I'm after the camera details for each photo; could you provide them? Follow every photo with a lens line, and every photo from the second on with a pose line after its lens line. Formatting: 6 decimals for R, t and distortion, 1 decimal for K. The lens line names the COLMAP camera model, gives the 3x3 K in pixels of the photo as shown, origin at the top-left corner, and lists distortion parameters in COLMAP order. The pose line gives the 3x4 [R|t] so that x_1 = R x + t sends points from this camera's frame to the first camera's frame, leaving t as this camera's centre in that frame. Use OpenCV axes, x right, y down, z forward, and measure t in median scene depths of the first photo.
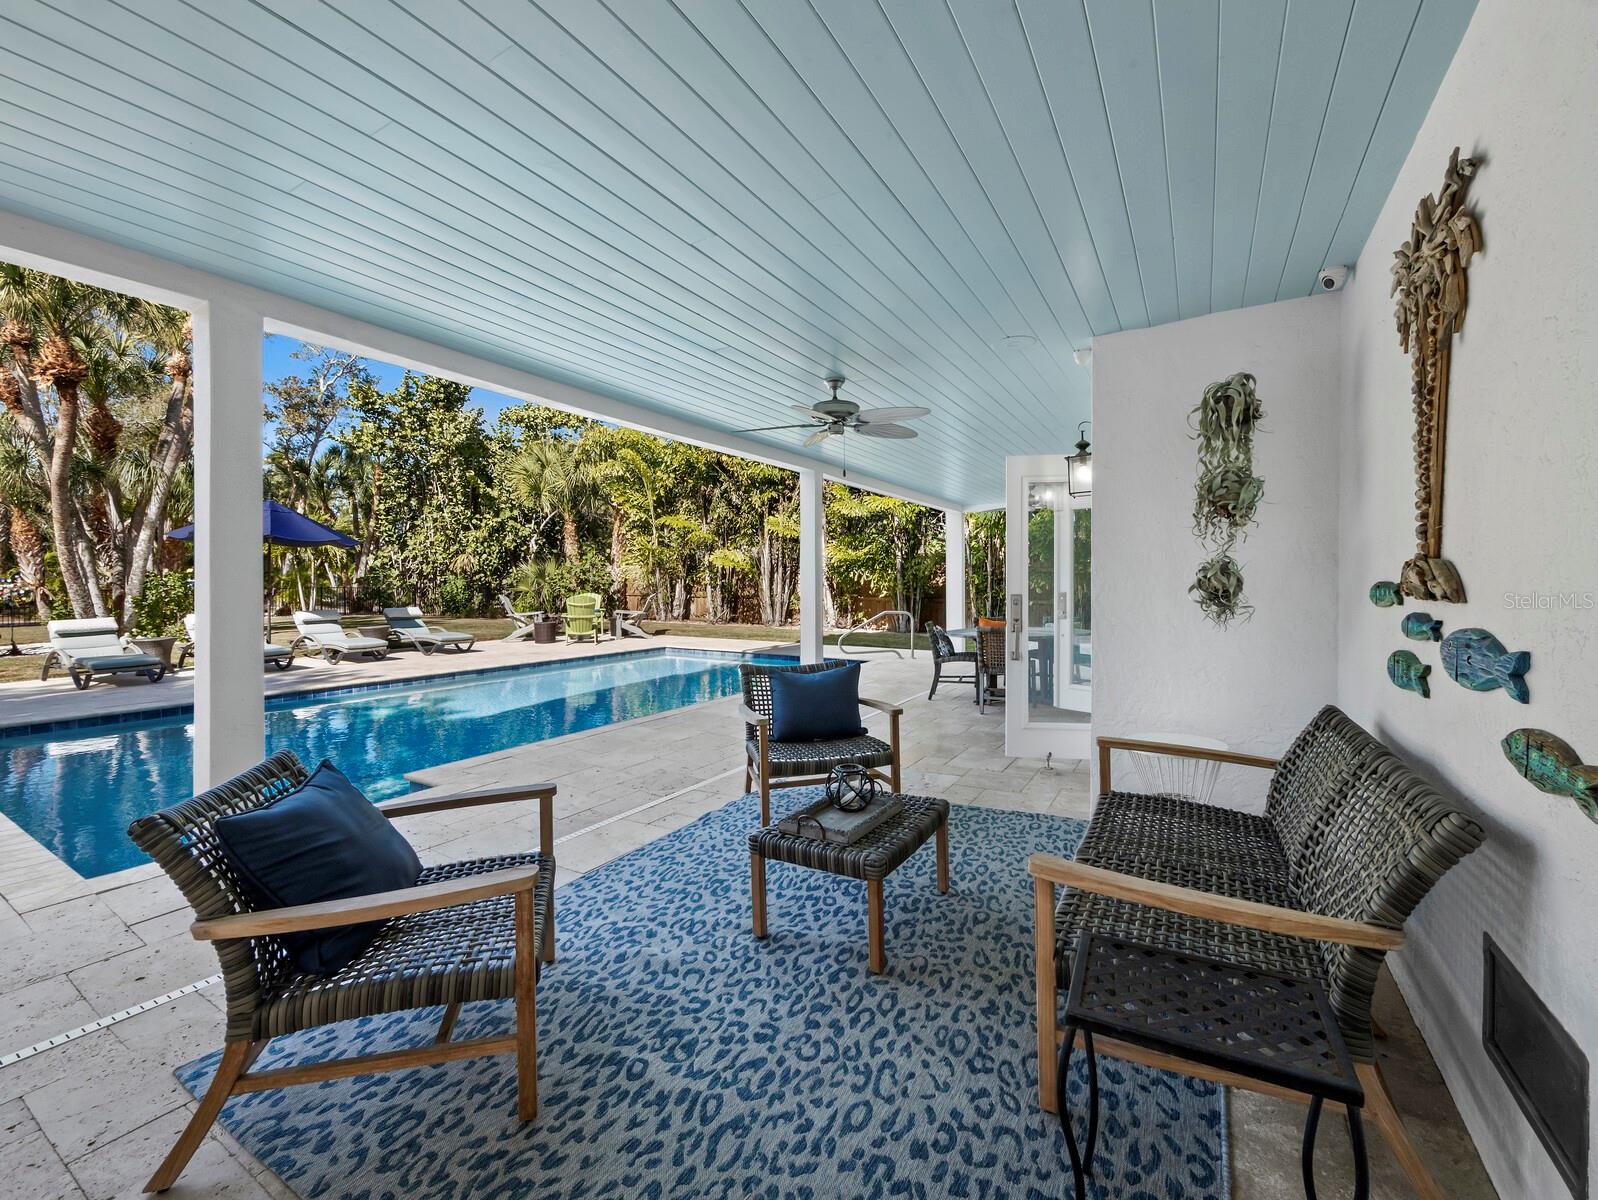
lens RADIAL K [[649.4, 0, 799.0], [0, 649.4, 600.0], [0, 0, 1]] dist [0.000303, 0.000011]
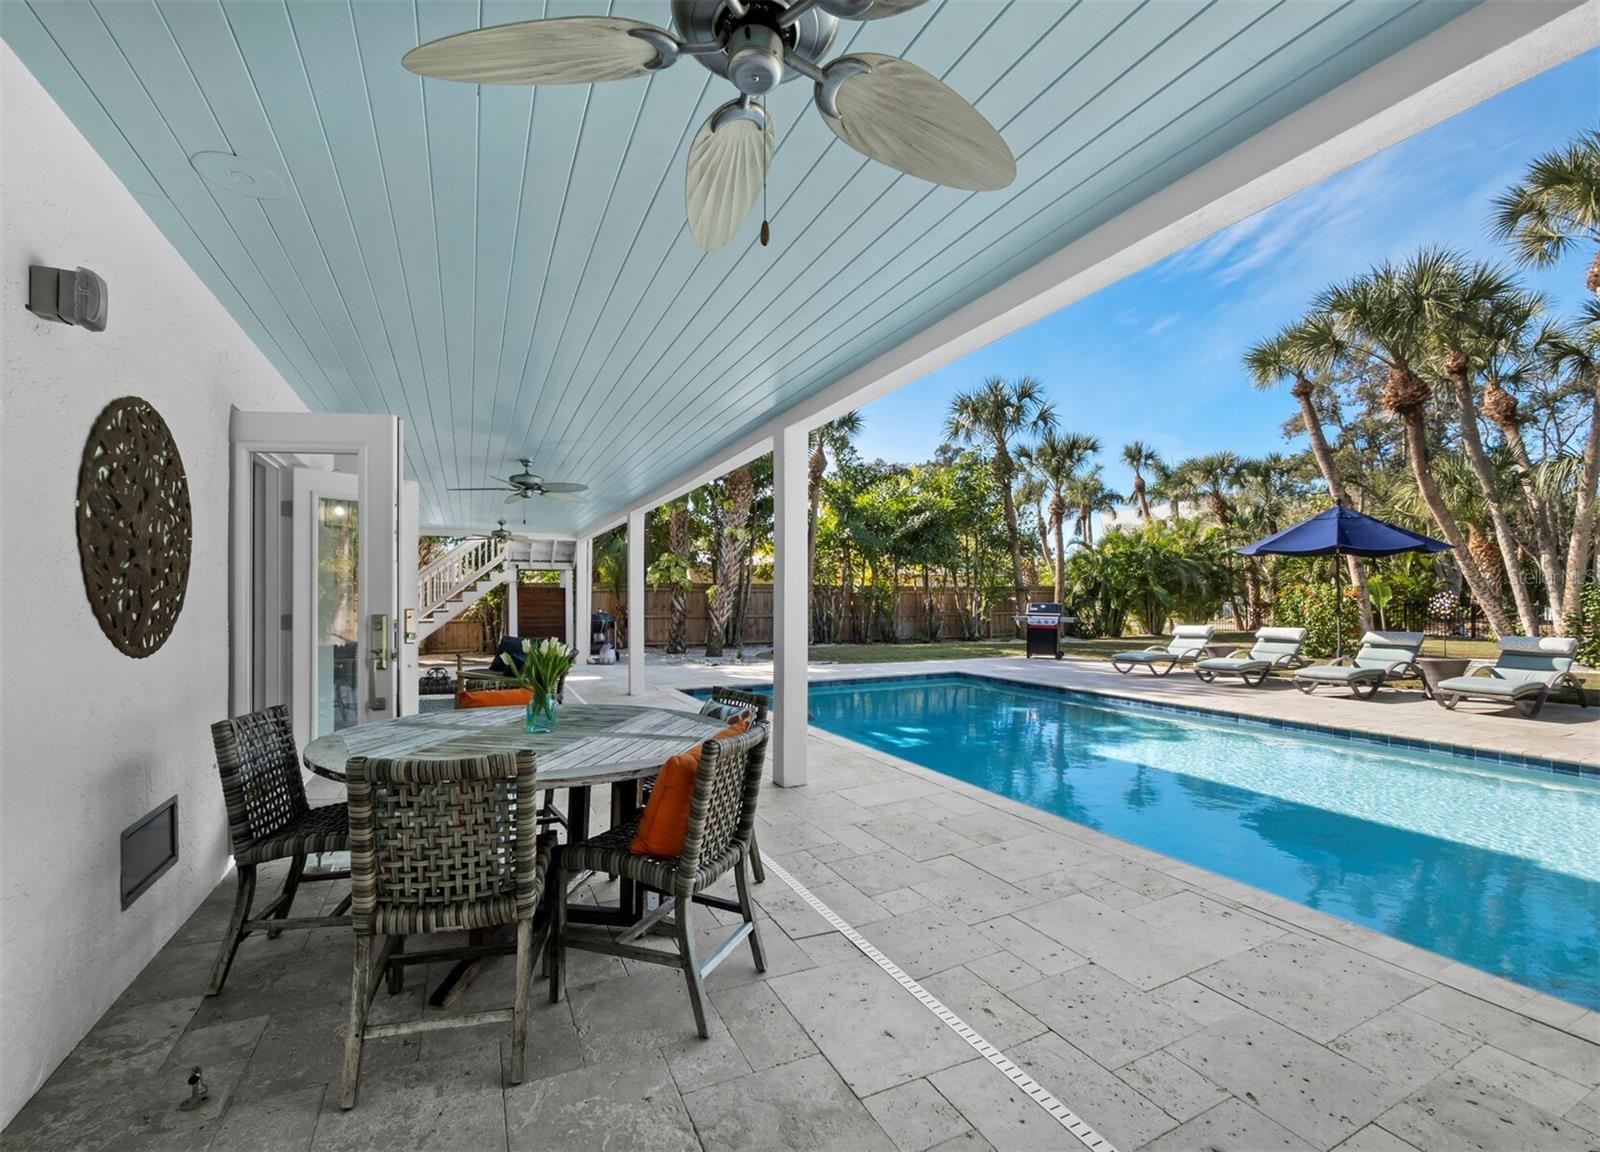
lens RADIAL K [[701.8, 0, 804.4], [0, 701.8, 599.3], [0, 0, 1]] dist [-0.001462, -0.000228]
pose [[-0.517726, -0.000182, -0.855547, 0.201172], [-0.022917, 0.999644, 0.013655, -0.010775], [0.855240, 0.026676, -0.517546, 0.470366]]
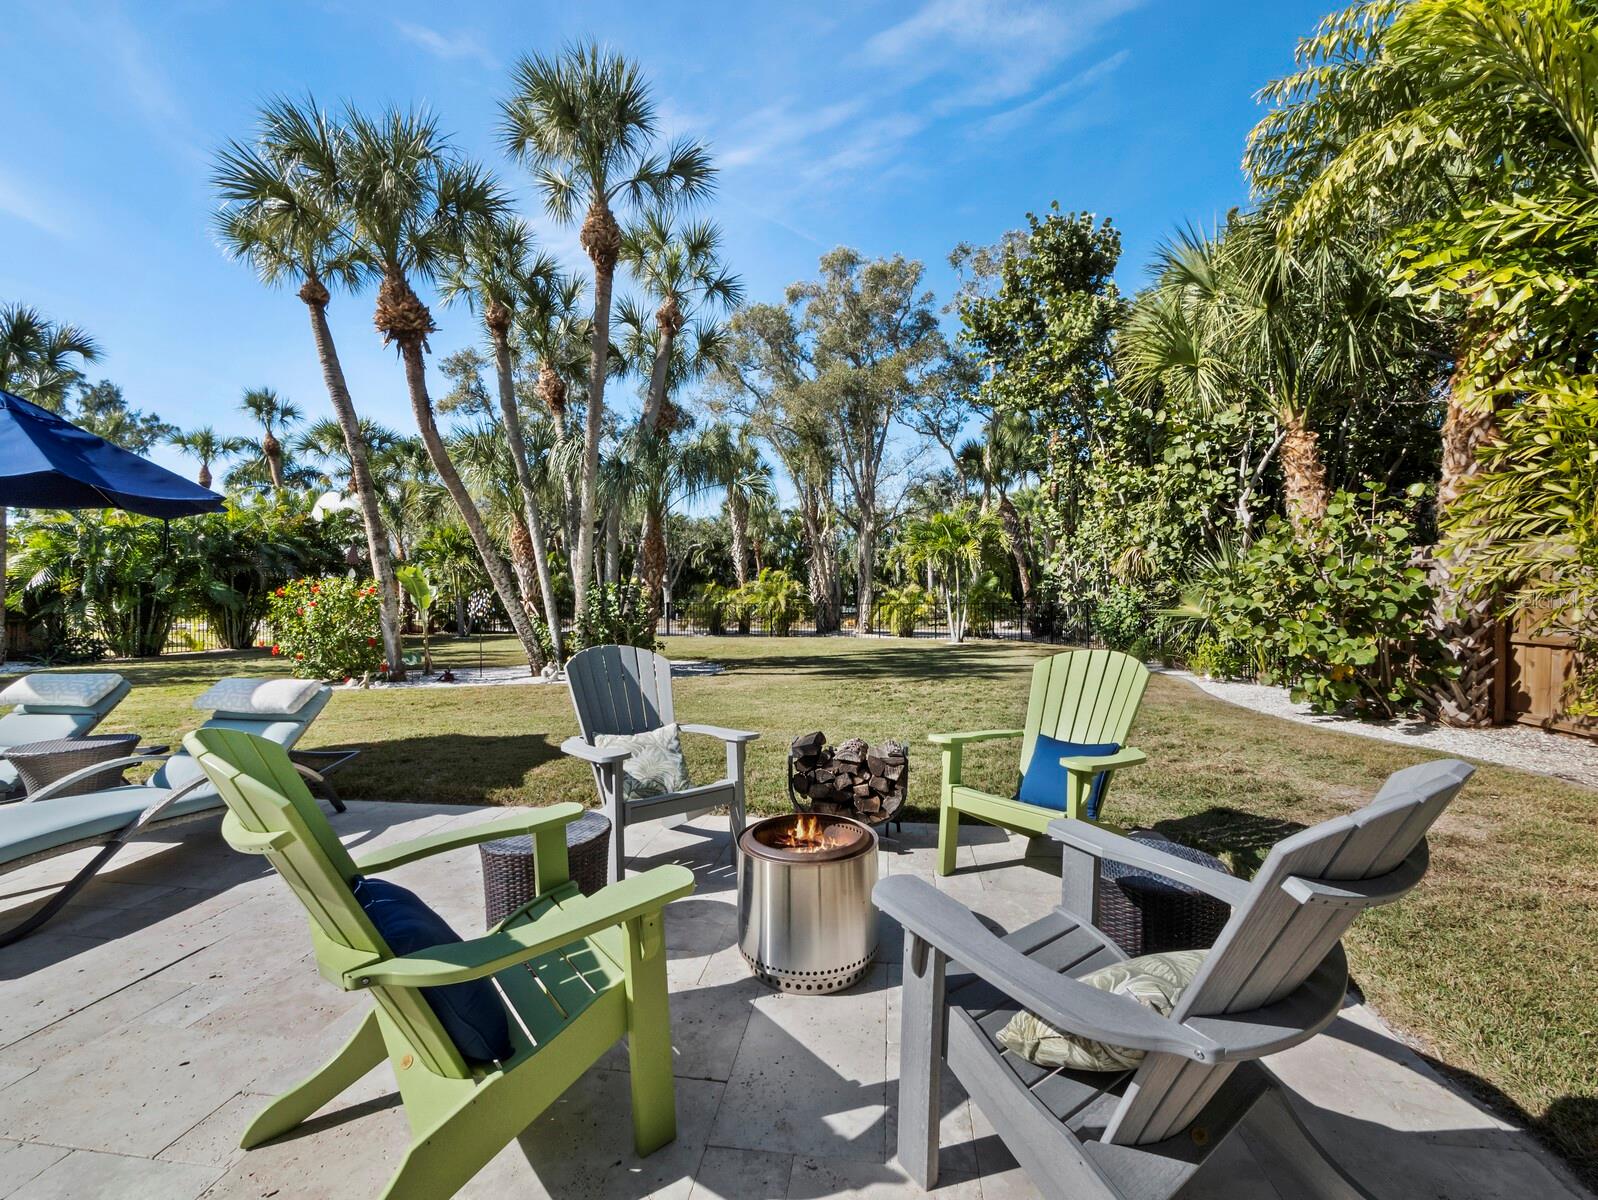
lens RADIAL K [[653.9, 0, 800.8], [0, 653.9, 587.0], [0, 0, 1]] dist [-0.001862, -0.000260]
pose [[0.380915, -0.012397, -0.924527, -0.140599], [-0.025883, 0.999375, -0.024064, -0.018991], [0.924248, 0.033096, 0.380356, 0.694221]]
